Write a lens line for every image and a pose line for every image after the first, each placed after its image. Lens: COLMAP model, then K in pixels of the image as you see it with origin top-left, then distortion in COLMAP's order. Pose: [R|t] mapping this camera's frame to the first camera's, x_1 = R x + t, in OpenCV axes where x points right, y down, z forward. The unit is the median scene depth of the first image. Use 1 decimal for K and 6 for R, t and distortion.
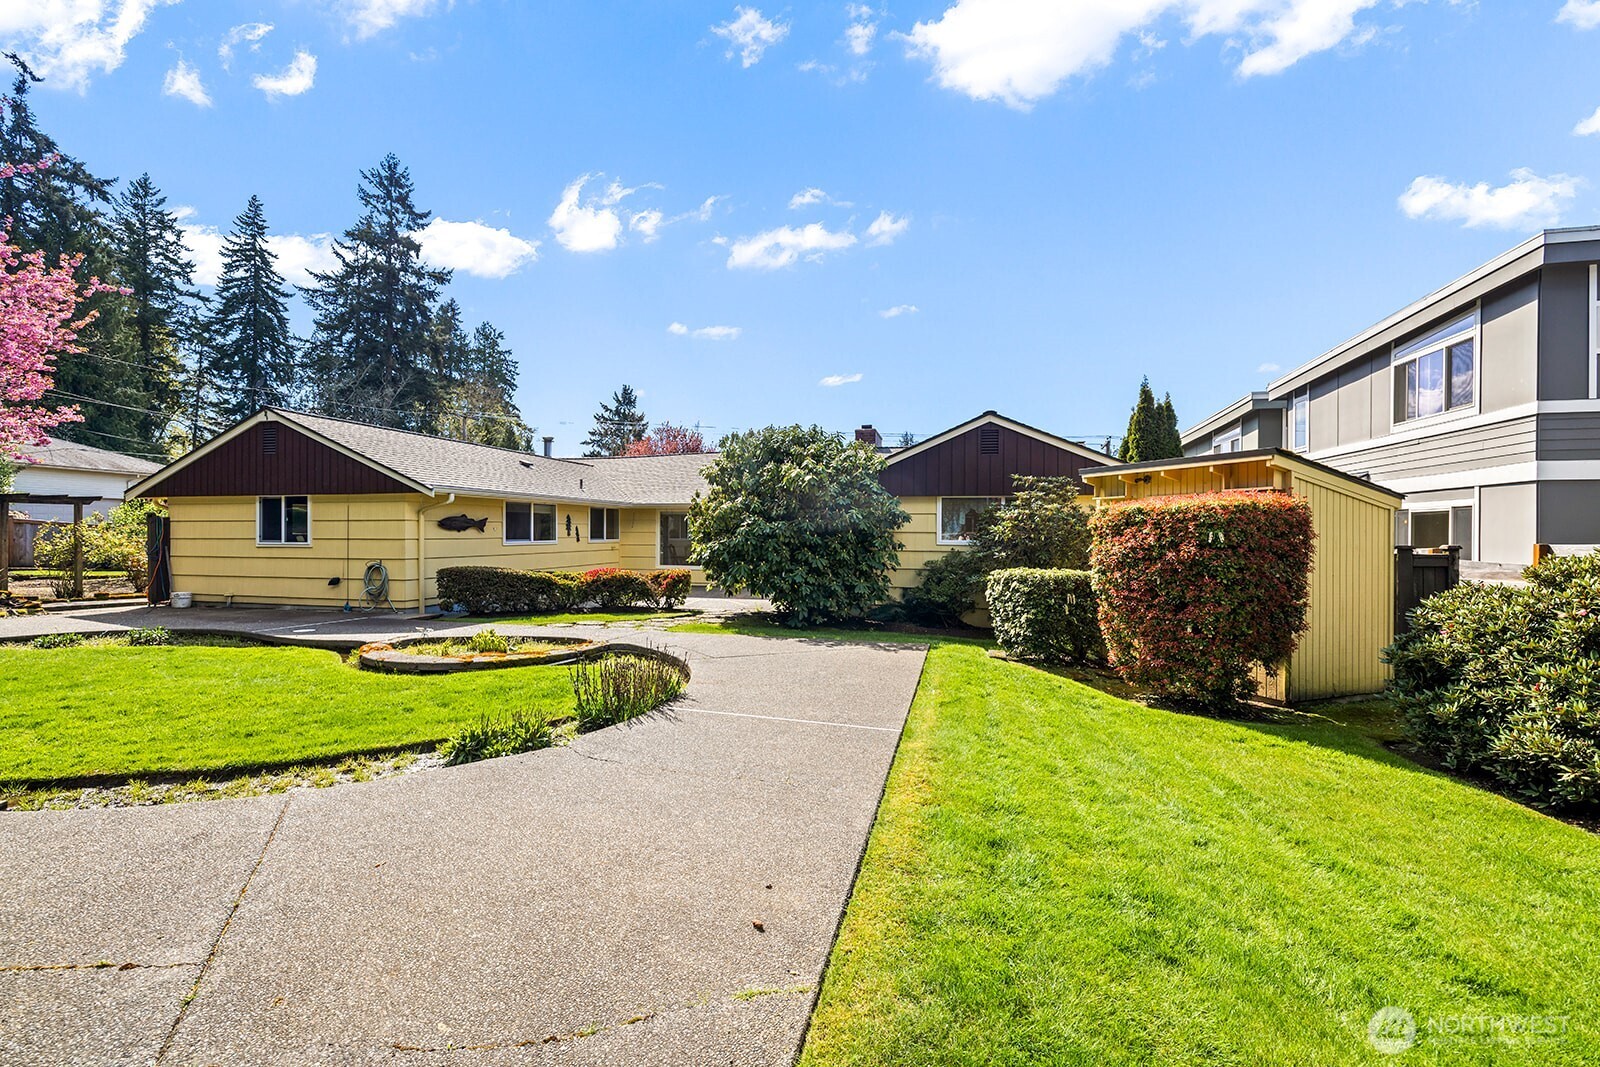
lens RADIAL K [[670.2, 0, 794.6], [0, 670.2, 536.9], [0, 0, 1]] dist [0.006160, 0.000097]
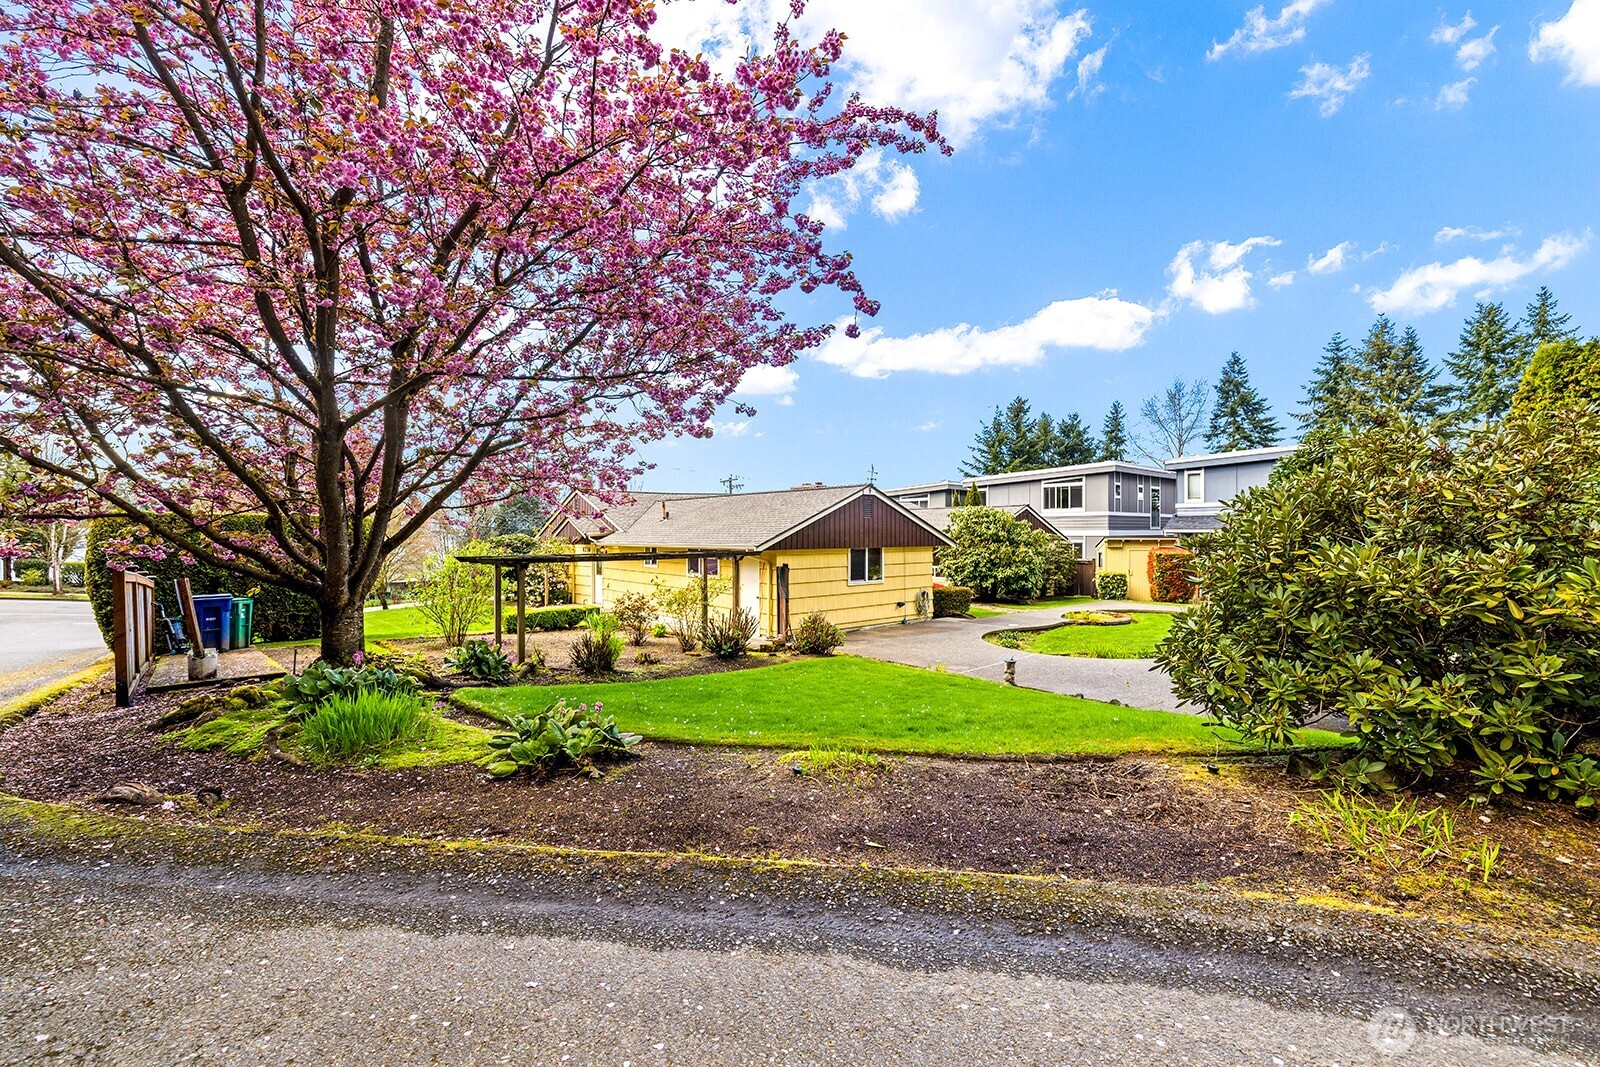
lens RADIAL K [[675.9, 0, 793.9], [0, 675.9, 540.8], [0, 0, 1]] dist [0.004018, 0.000332]
pose [[0.574376, -0.013447, 0.818481, -0.305910], [0.008398, 0.999909, 0.010534, -0.013918], [-0.818548, 0.000823, 0.574437, 0.049443]]
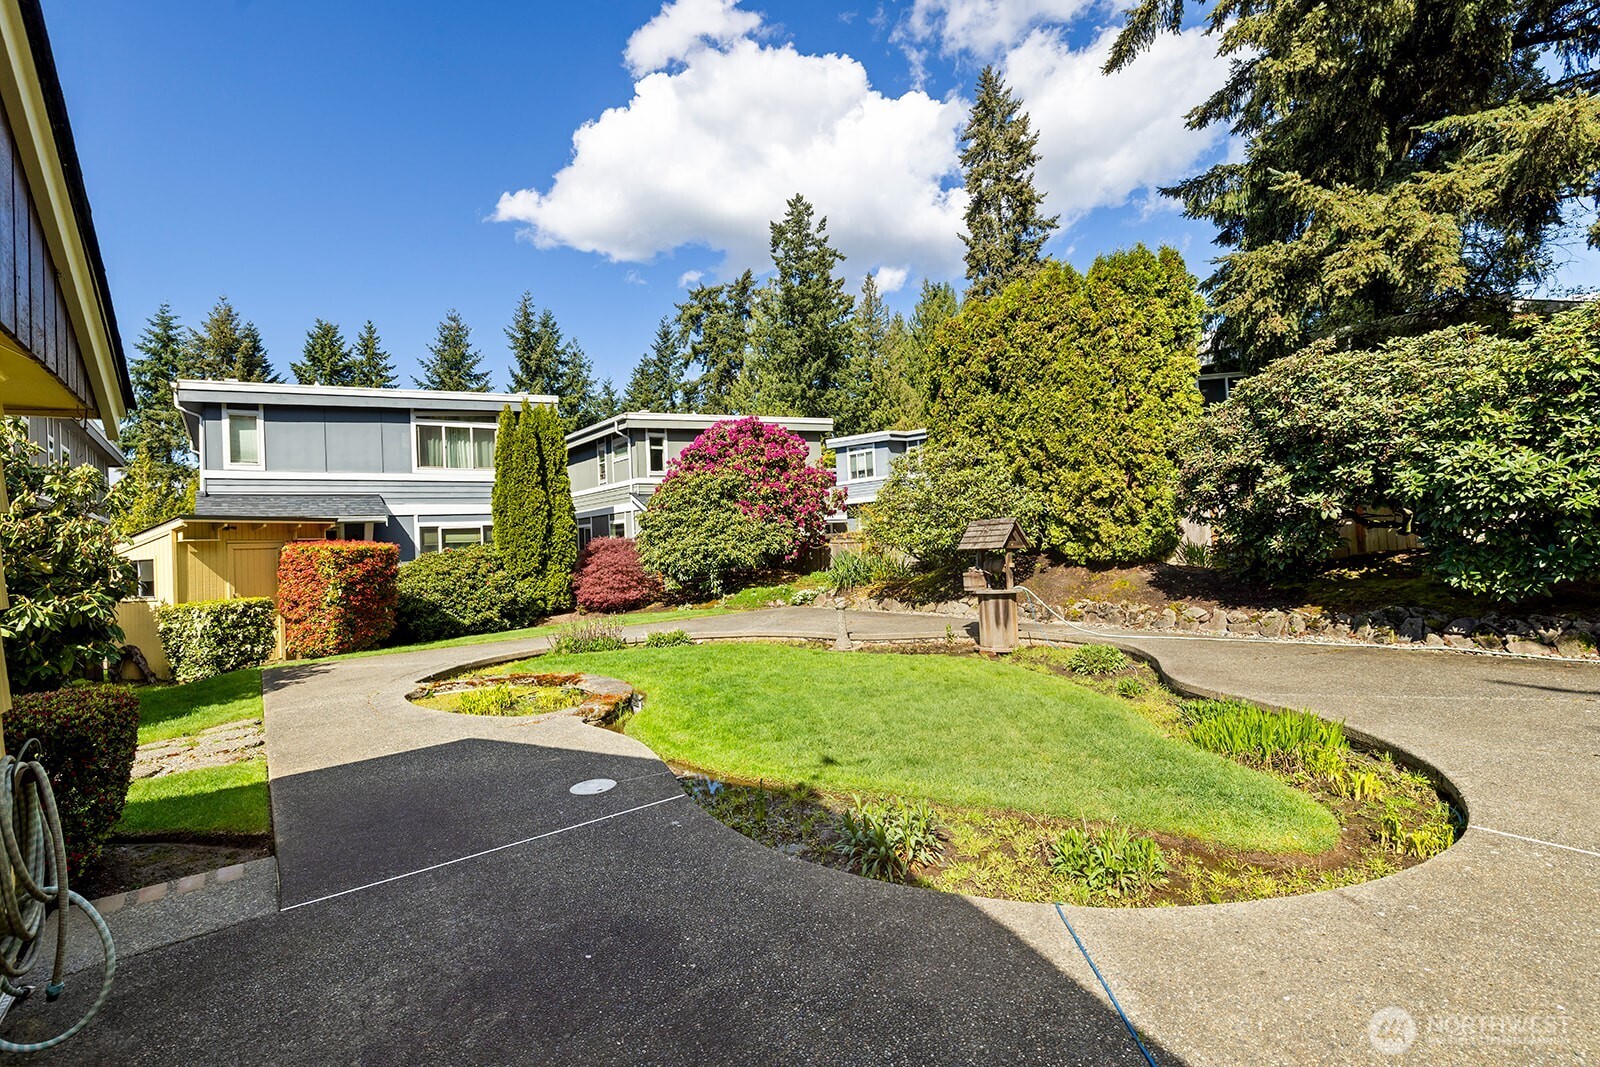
lens RADIAL K [[720.1, 0, 798.6], [0, 720.1, 526.5], [0, 0, 1]] dist [0.001625, -0.000514]
pose [[-0.779738, 0.048679, 0.624211, -0.130626], [0.049411, 0.998648, -0.016158, -0.000956], [-0.624153, 0.018244, -0.781089, 0.148145]]
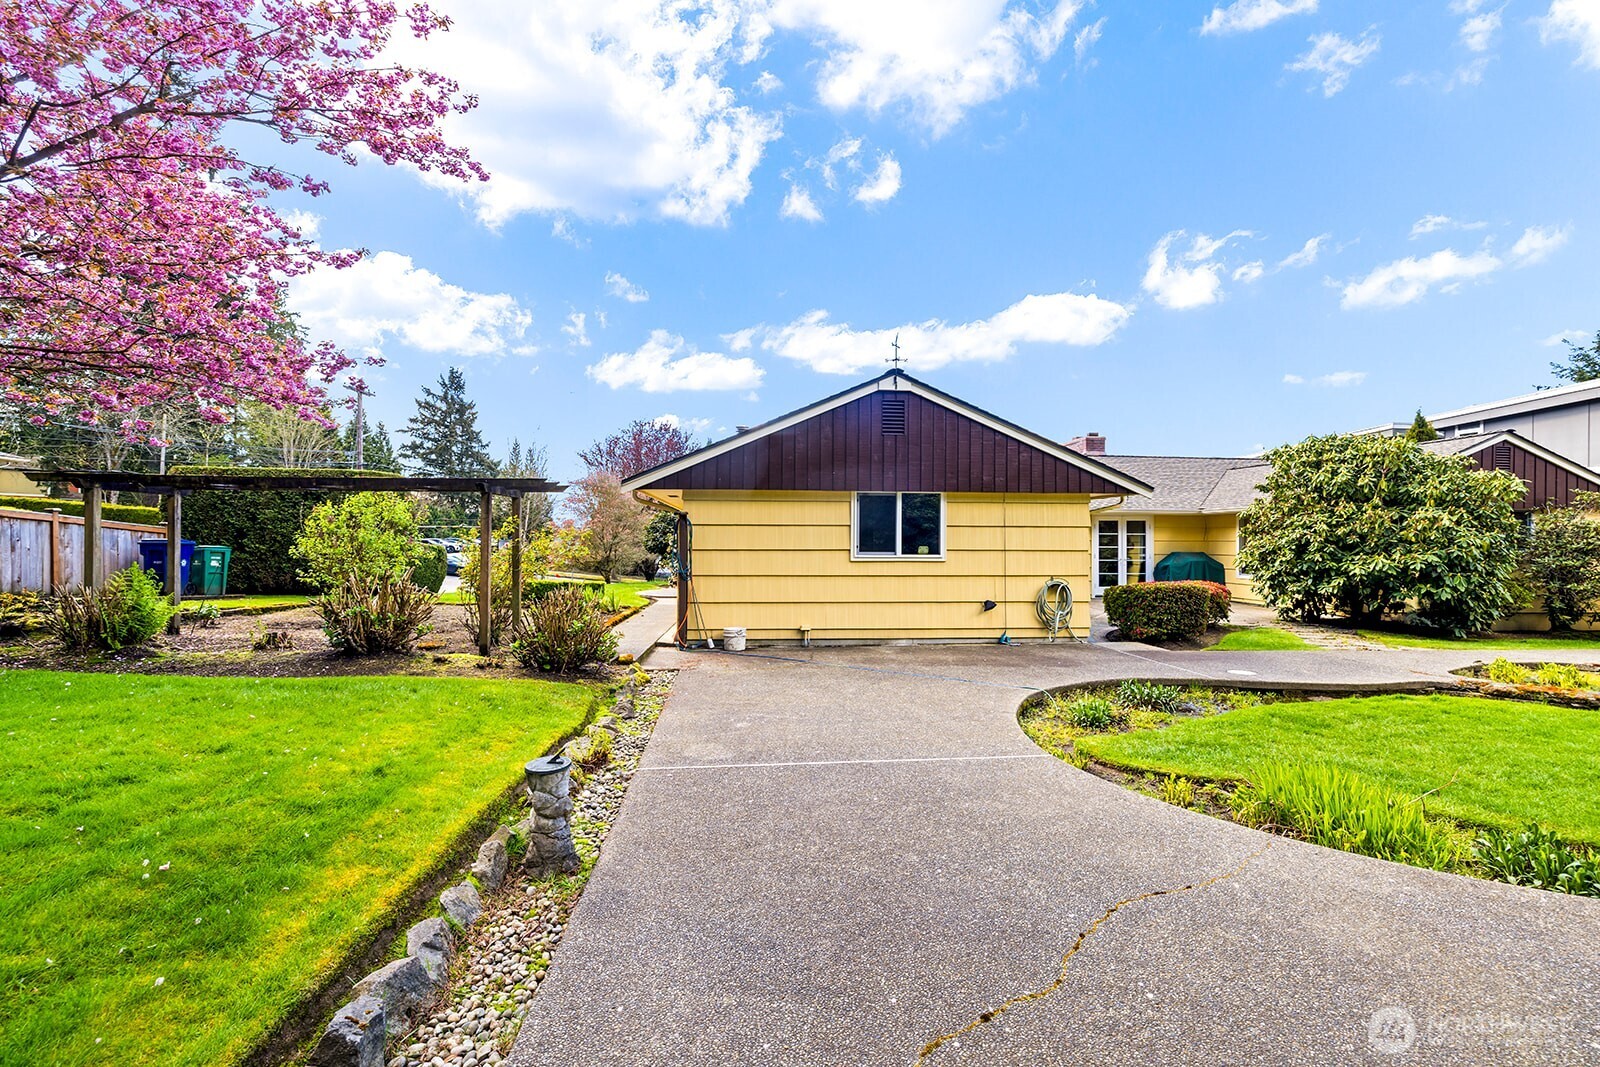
lens RADIAL K [[670.2, 0, 794.6], [0, 670.2, 536.9], [0, 0, 1]] dist [0.006160, 0.000097]
pose [[0.946756, 0.003506, 0.321932, -0.170359], [-0.001300, 0.999974, -0.007066, -0.000953], [-0.321948, 0.006271, 0.946736, 0.051987]]
